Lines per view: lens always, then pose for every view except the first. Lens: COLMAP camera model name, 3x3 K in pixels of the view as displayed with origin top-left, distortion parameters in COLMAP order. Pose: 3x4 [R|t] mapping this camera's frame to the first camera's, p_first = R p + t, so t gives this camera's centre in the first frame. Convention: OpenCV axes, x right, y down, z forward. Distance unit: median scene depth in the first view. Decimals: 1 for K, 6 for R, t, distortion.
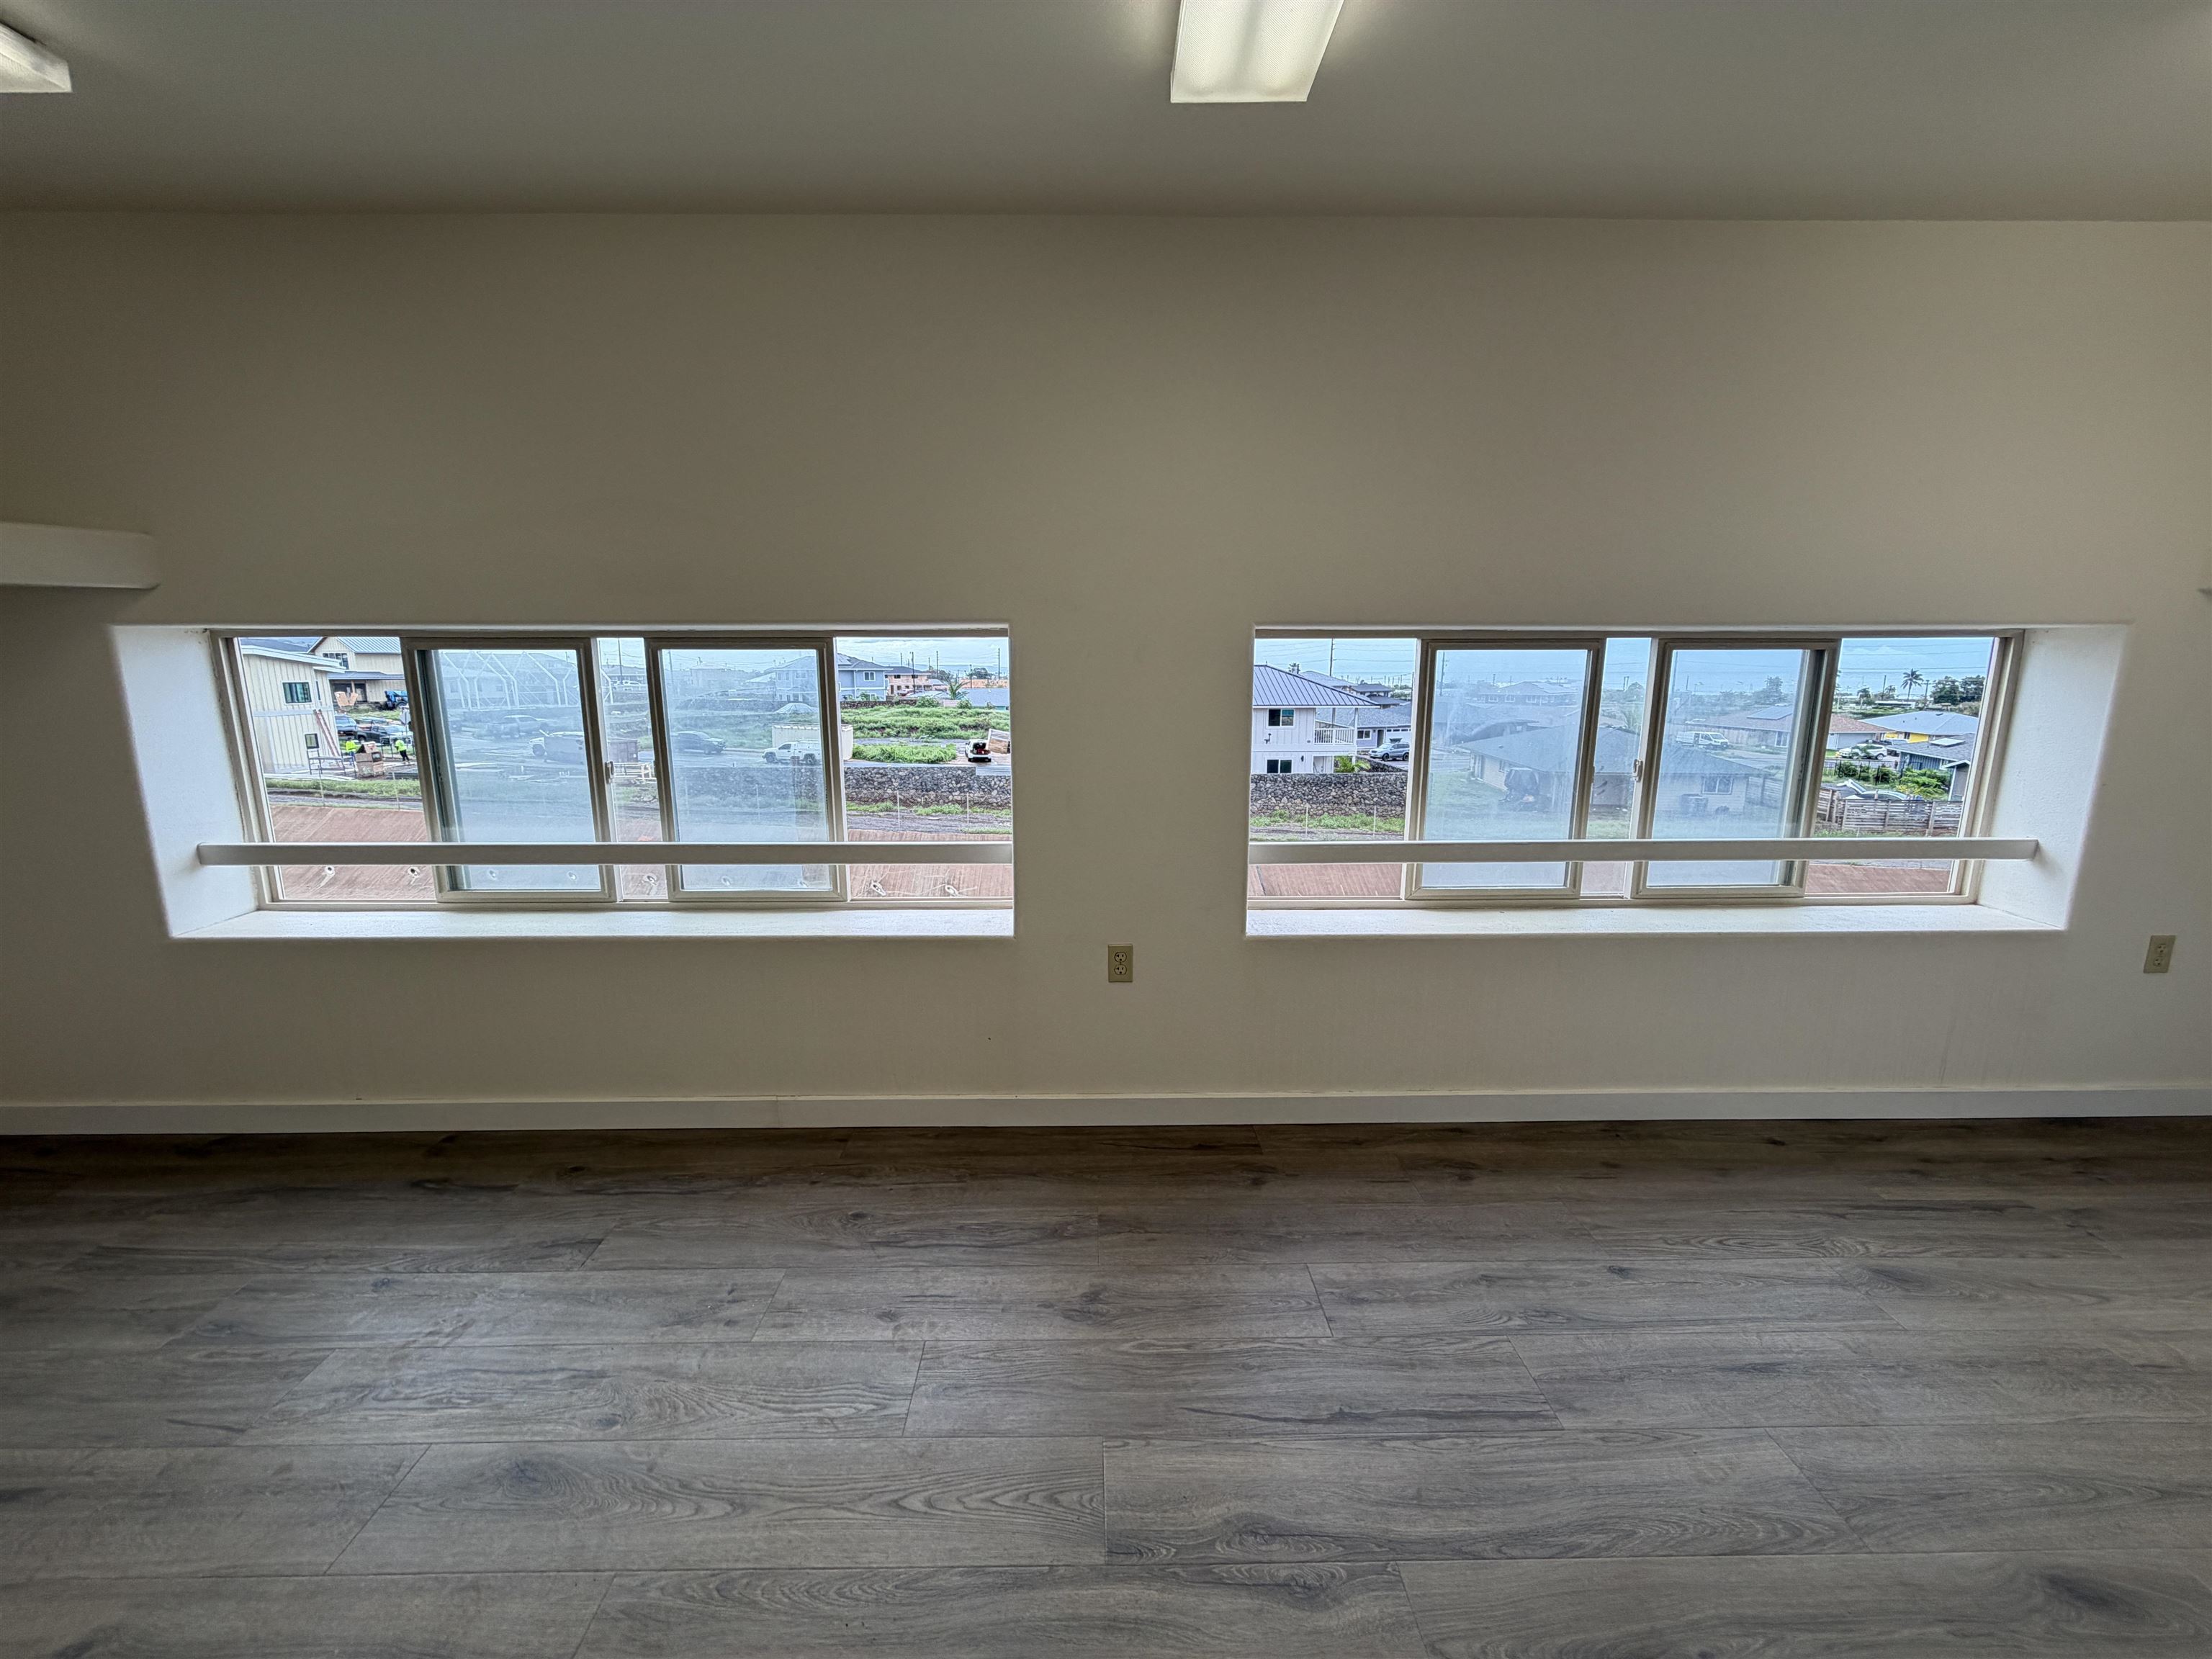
lens RADIAL K [[880.5, 0, 1098.4], [0, 880.5, 830.0], [0, 0, 1]] dist [0.001670, -0.000117]
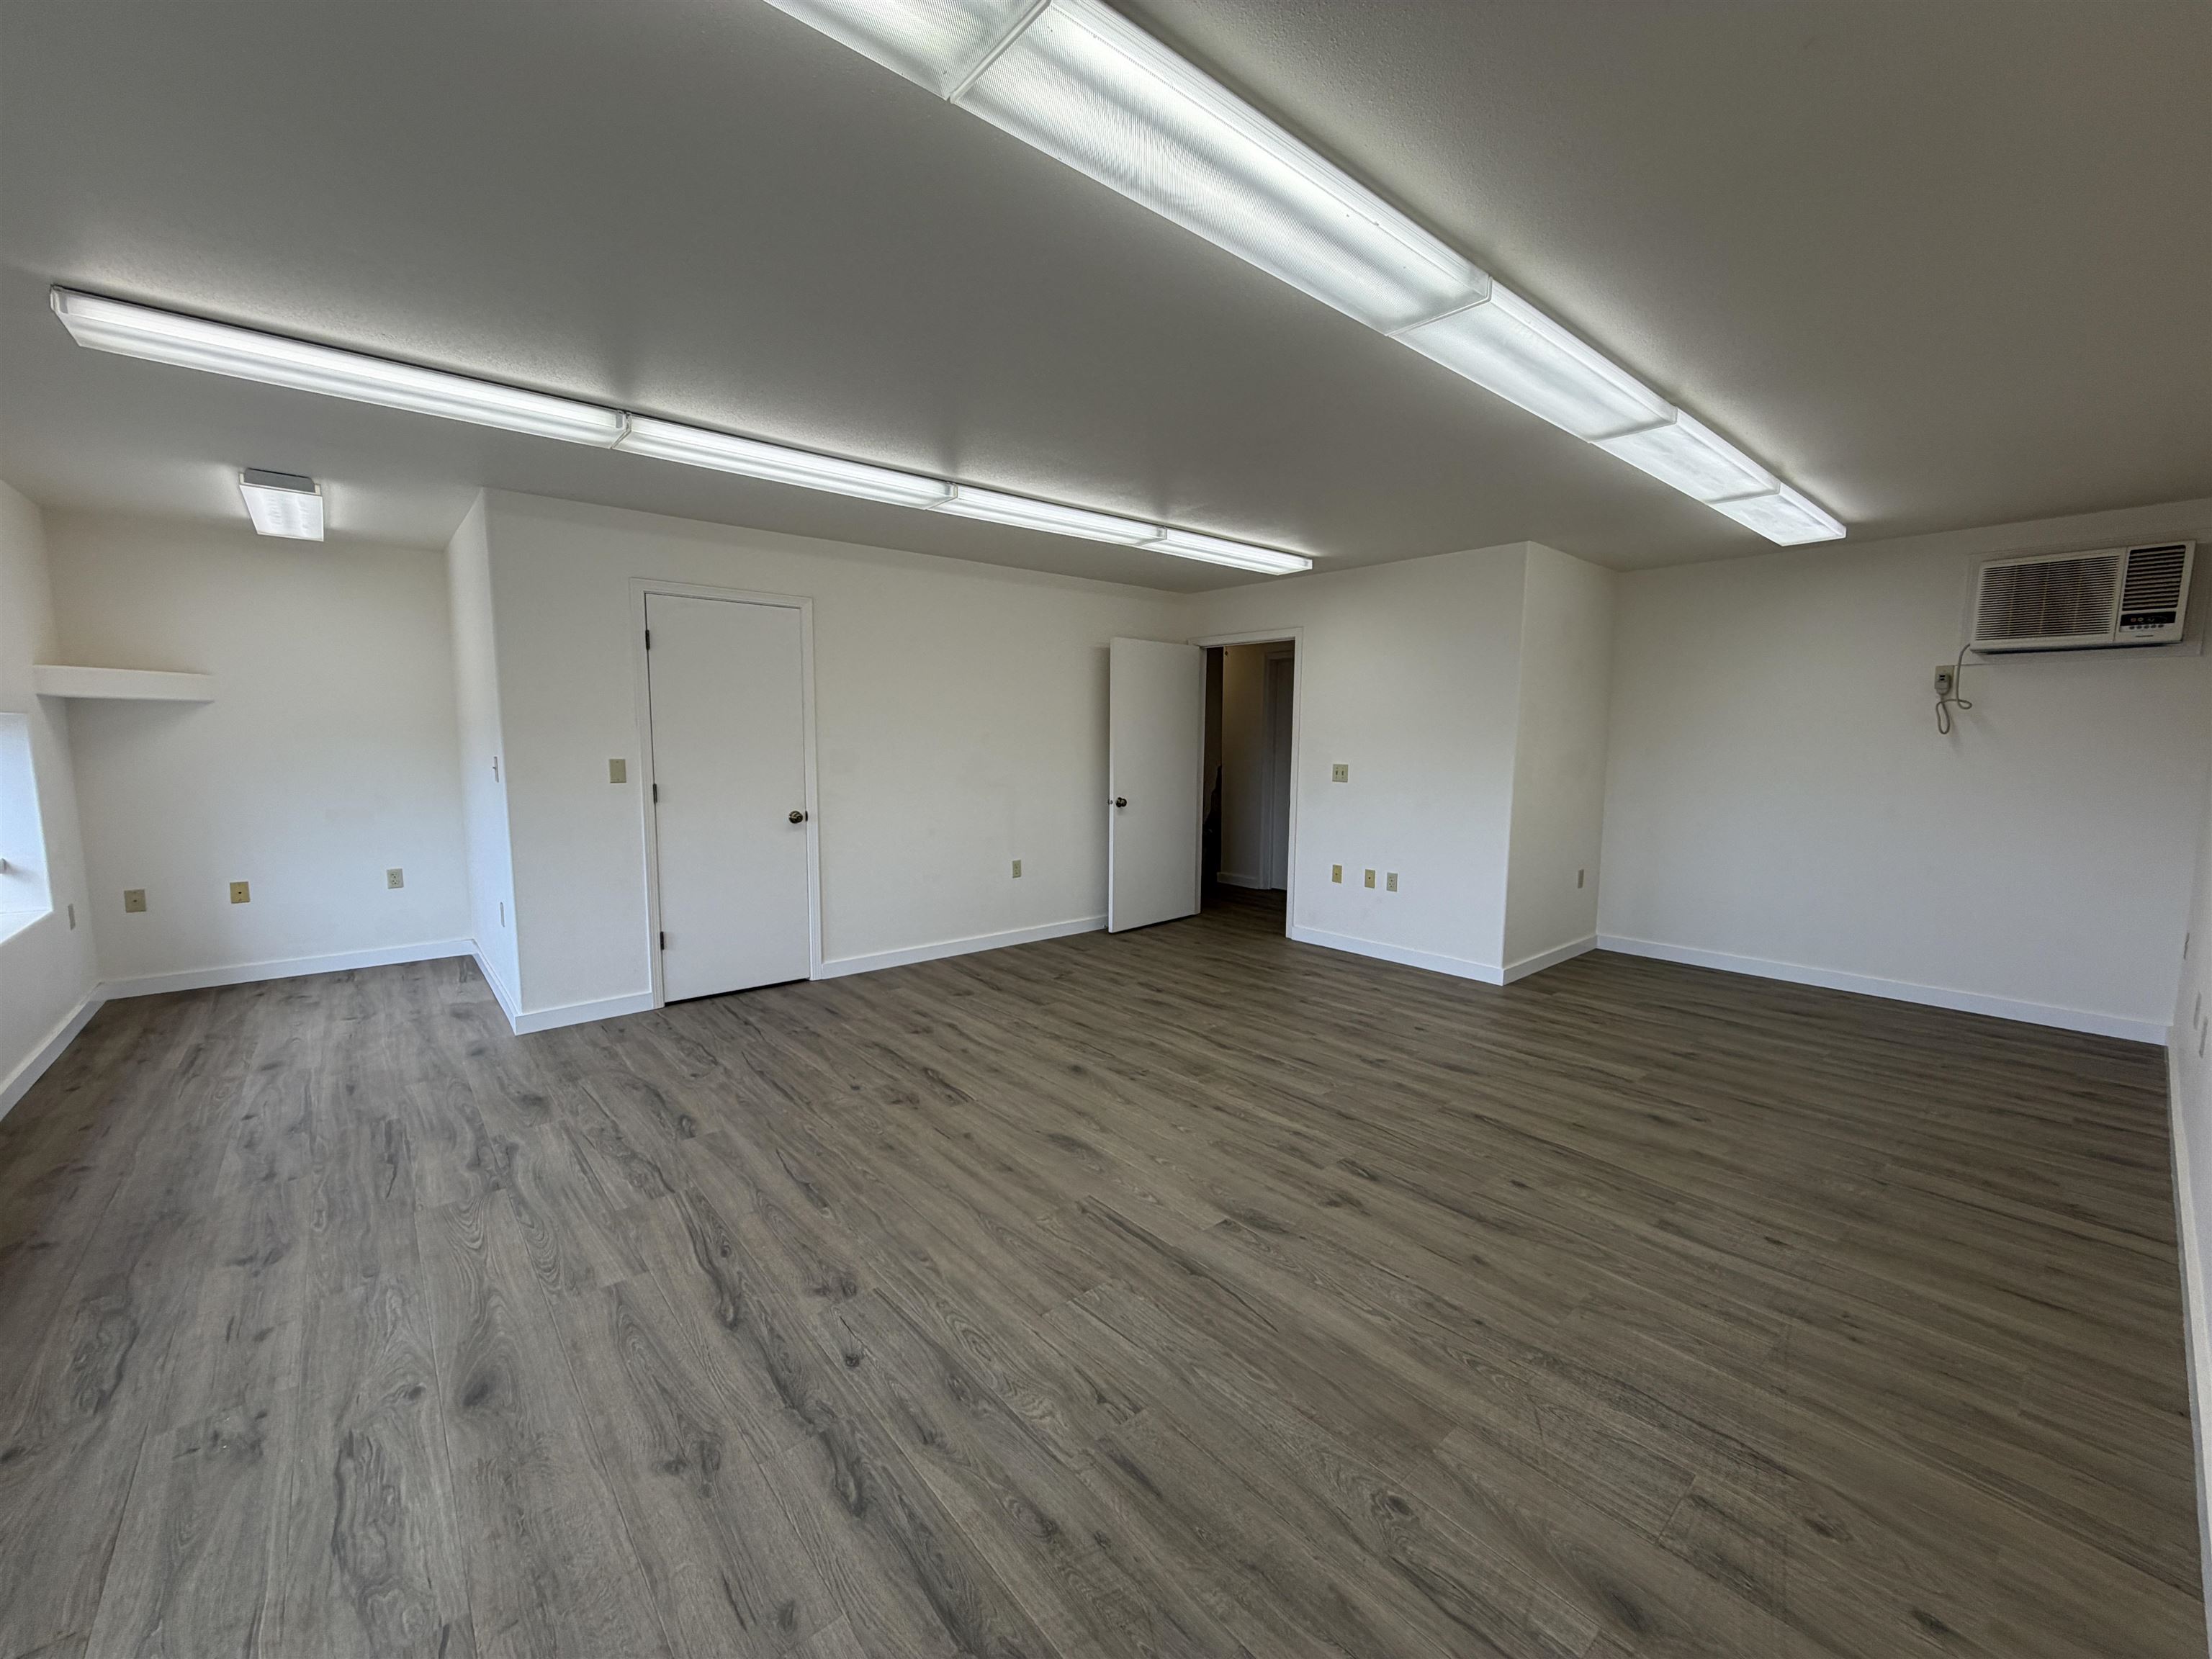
lens RADIAL K [[883.2, 0, 1099.6], [0, 883.2, 831.1], [0, 0, 1]] dist [0.001463, 0.000005]
pose [[-0.639551, -0.085039, 0.764031, -1.369022], [0.134499, 0.966155, 0.220122, -0.127676], [-0.756891, 0.243541, -0.606468, 0.586324]]
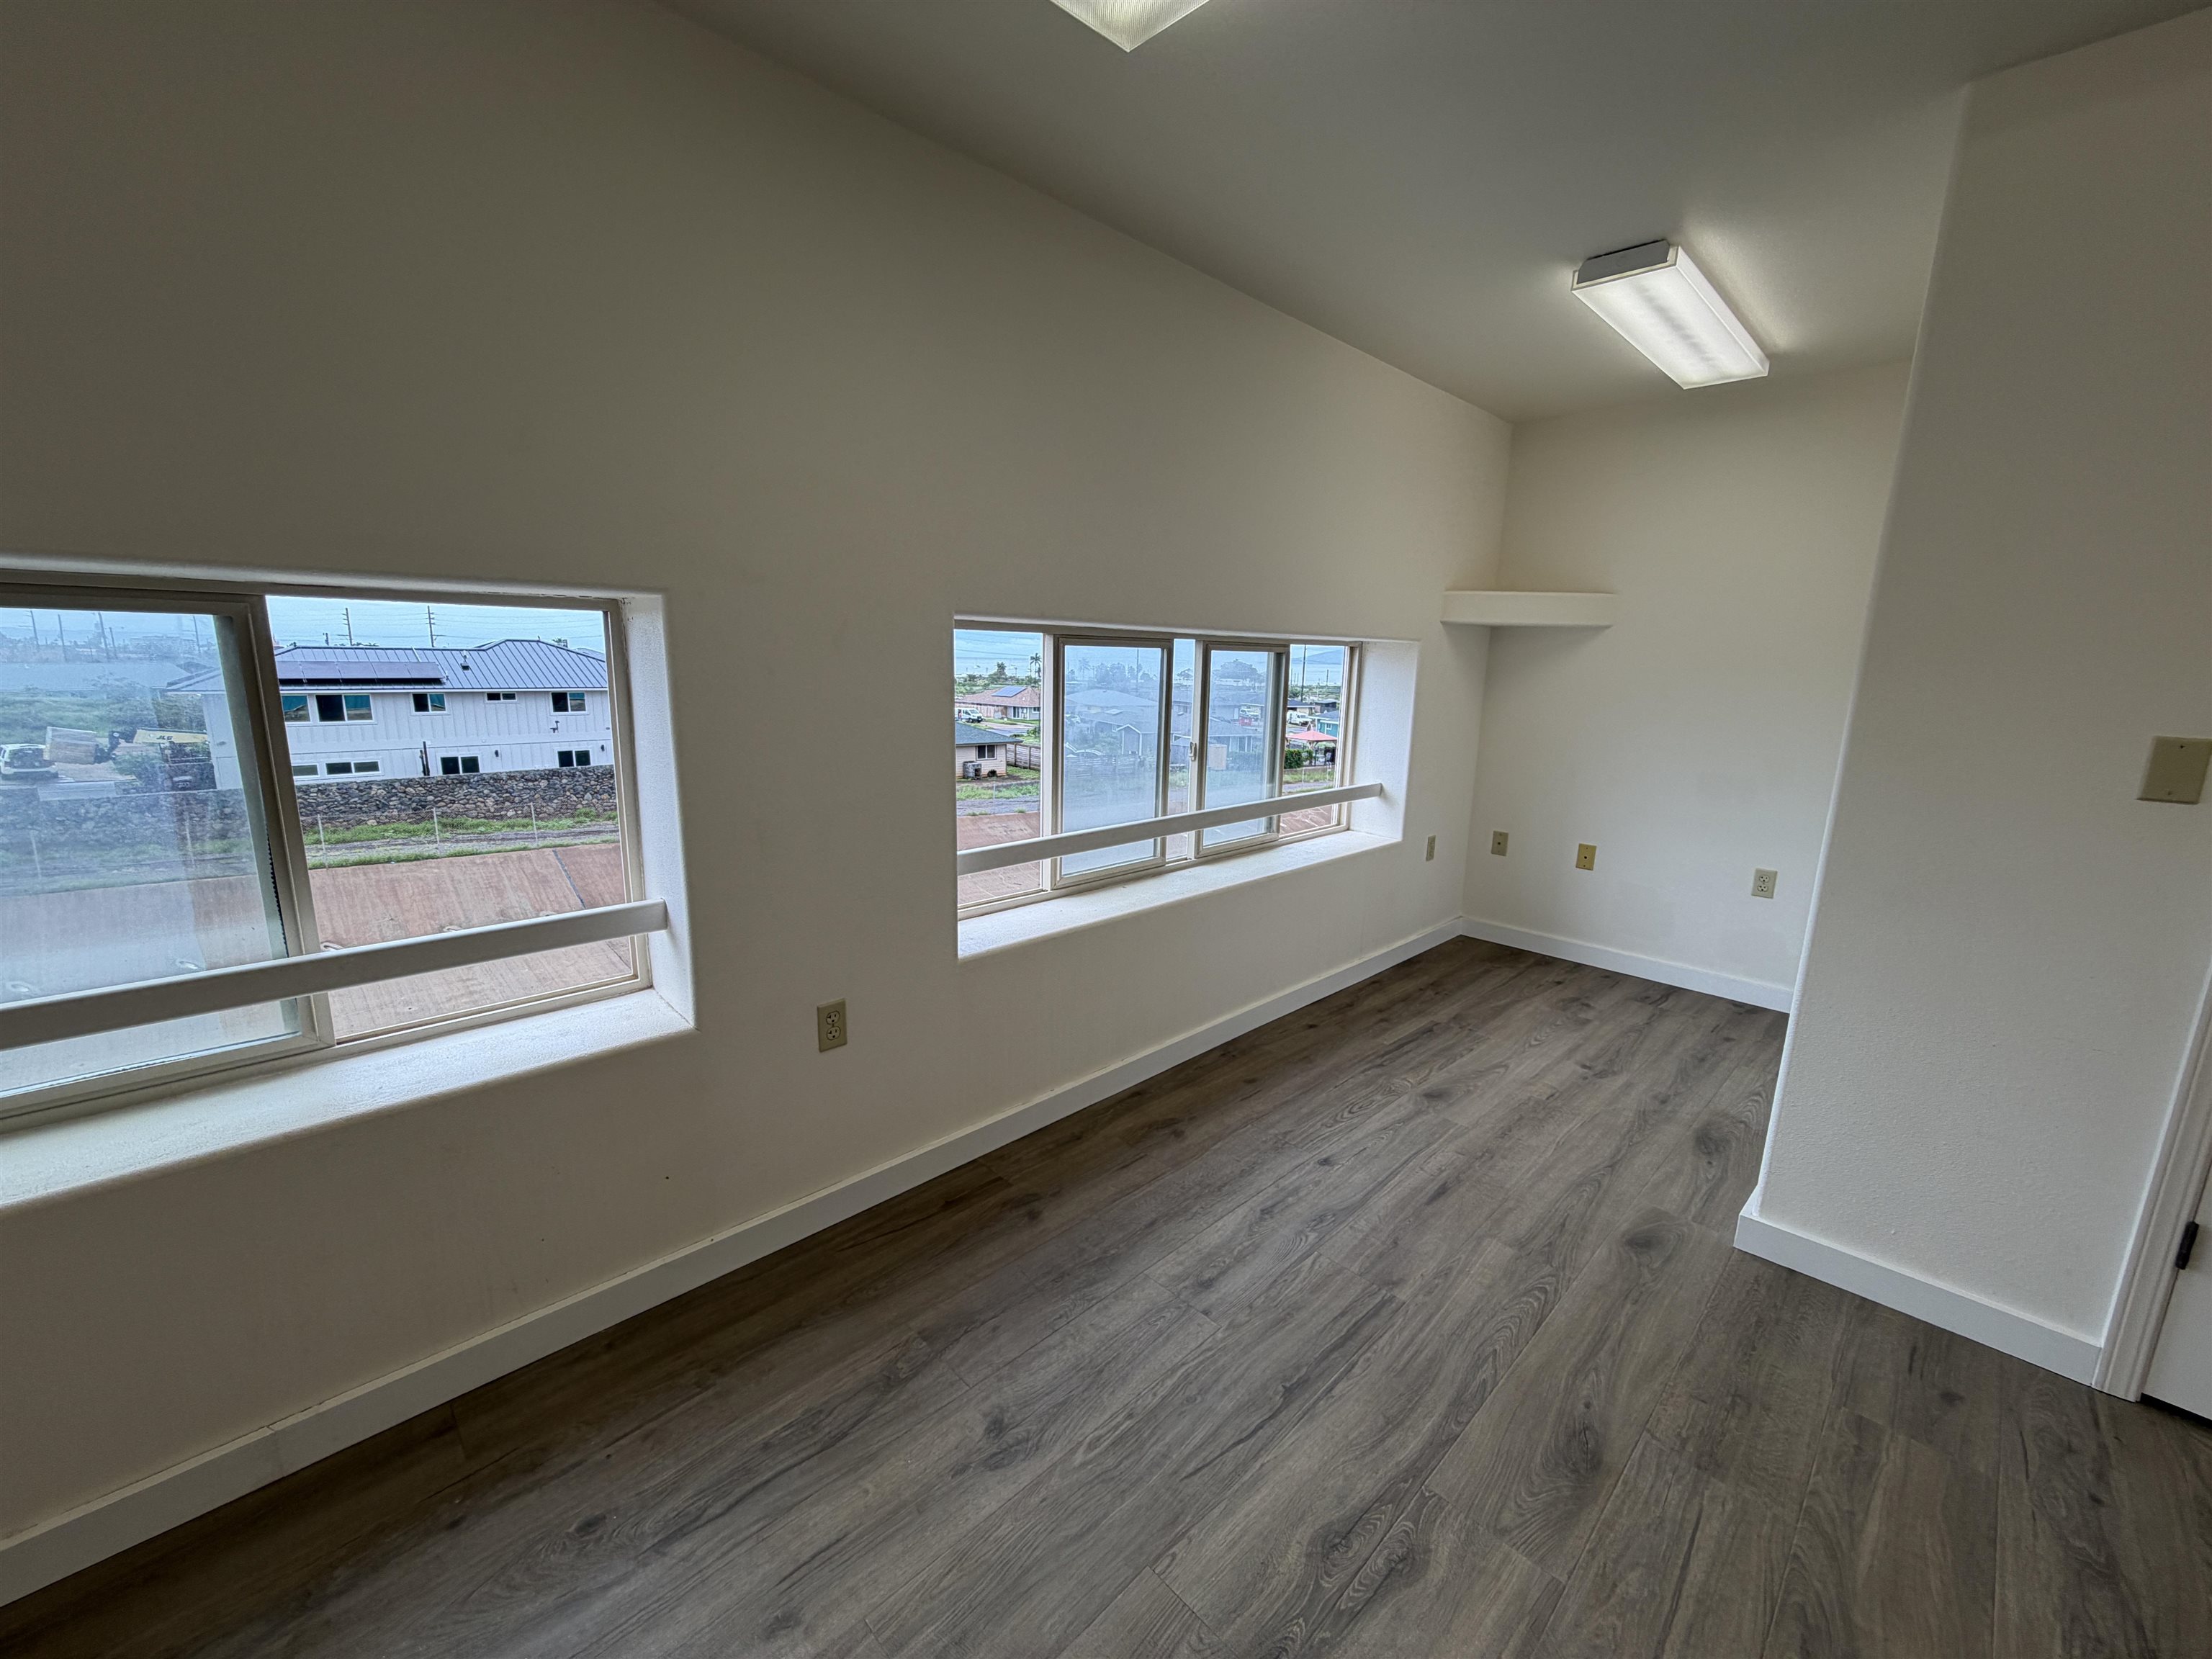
lens RADIAL K [[883.2, 0, 1099.6], [0, 883.2, 831.1], [0, 0, 1]] dist [0.001463, 0.000005]
pose [[0.725571, -0.115882, 0.678320, -0.363305], [0.100939, 0.992980, 0.061667, -0.056895], [-0.680704, 0.023725, 0.732174, 0.260740]]
